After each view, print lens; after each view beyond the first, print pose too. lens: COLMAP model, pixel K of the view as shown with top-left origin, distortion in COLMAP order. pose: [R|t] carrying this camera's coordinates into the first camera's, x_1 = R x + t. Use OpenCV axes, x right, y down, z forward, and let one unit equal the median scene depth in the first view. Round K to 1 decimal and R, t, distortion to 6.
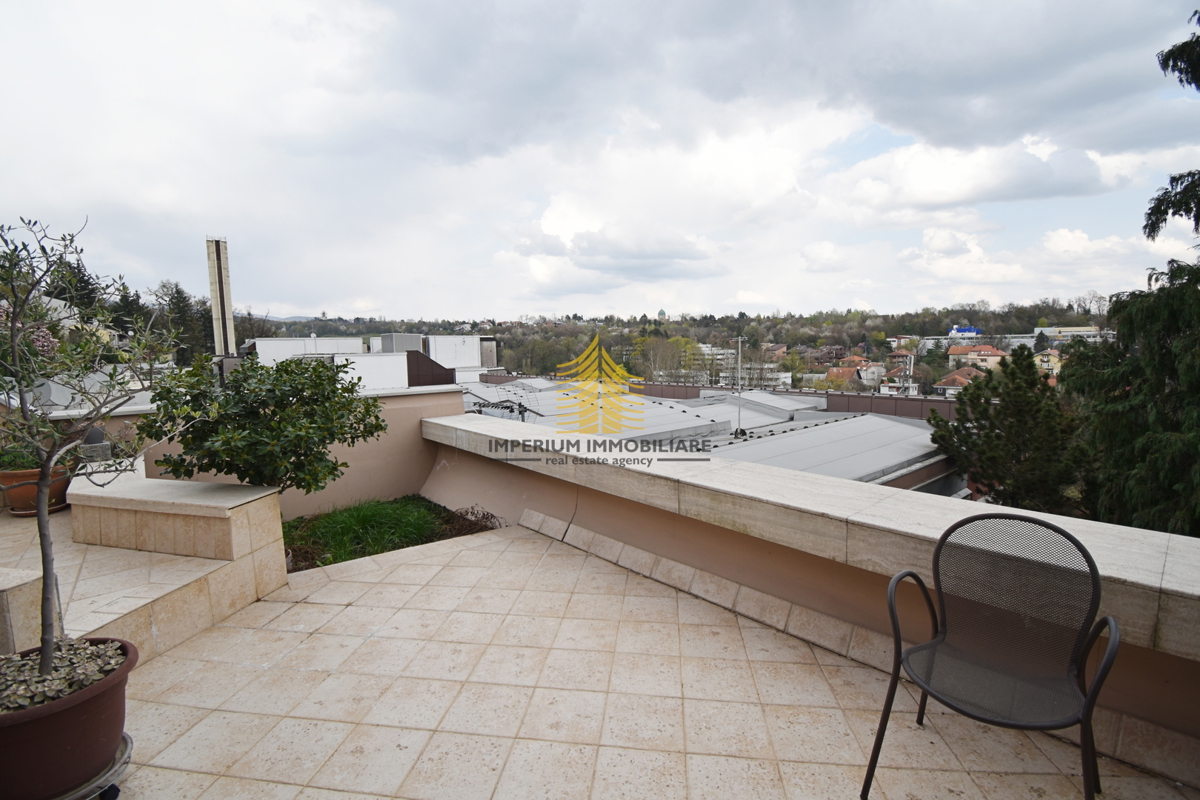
lens RADIAL K [[531.6, 0, 591.1], [0, 531.6, 394.0], [0, 0, 1]] dist [0.021314, -0.026904]
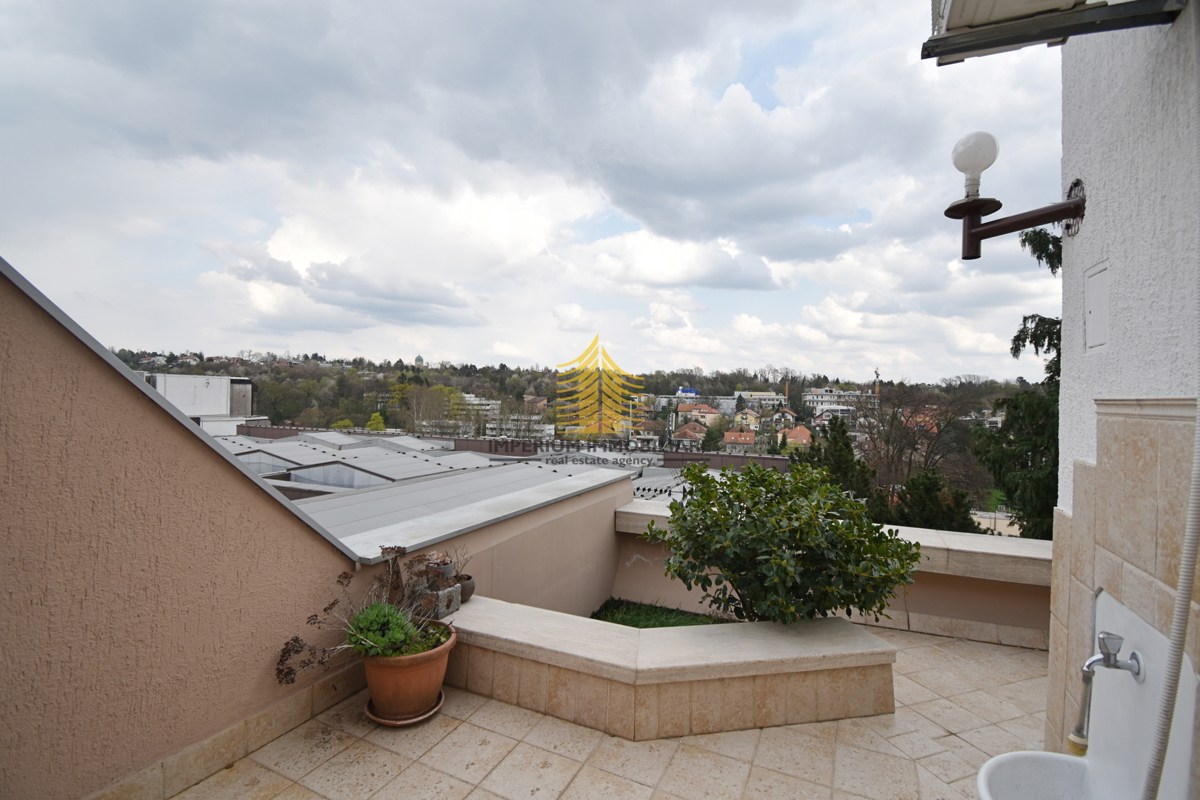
lens RADIAL K [[543.9, 0, 595.4], [0, 543.9, 394.8], [0, 0, 1]] dist [0.021398, -0.024778]
pose [[0.898676, 0.038048, 0.436960, -0.265687], [0.002044, 0.995856, -0.090918, -0.021146], [-0.438609, 0.082599, 0.894874, 0.067026]]
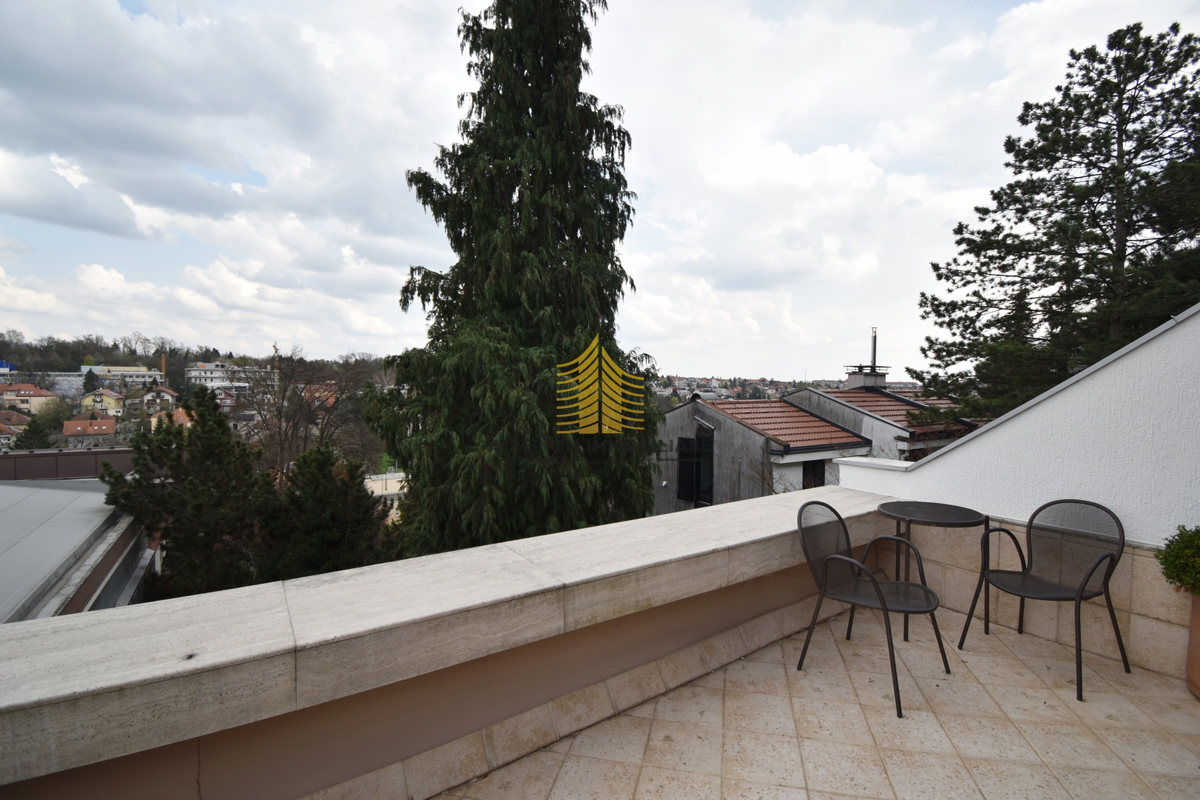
lens RADIAL K [[545.5, 0, 596.6], [0, 545.5, 401.0], [0, 0, 1]] dist [0.023535, -0.025991]
pose [[0.114610, -0.014923, 0.993298, -0.100975], [0.076023, 0.997087, 0.006208, -0.014244], [-0.990497, 0.074802, 0.115411, 0.157821]]
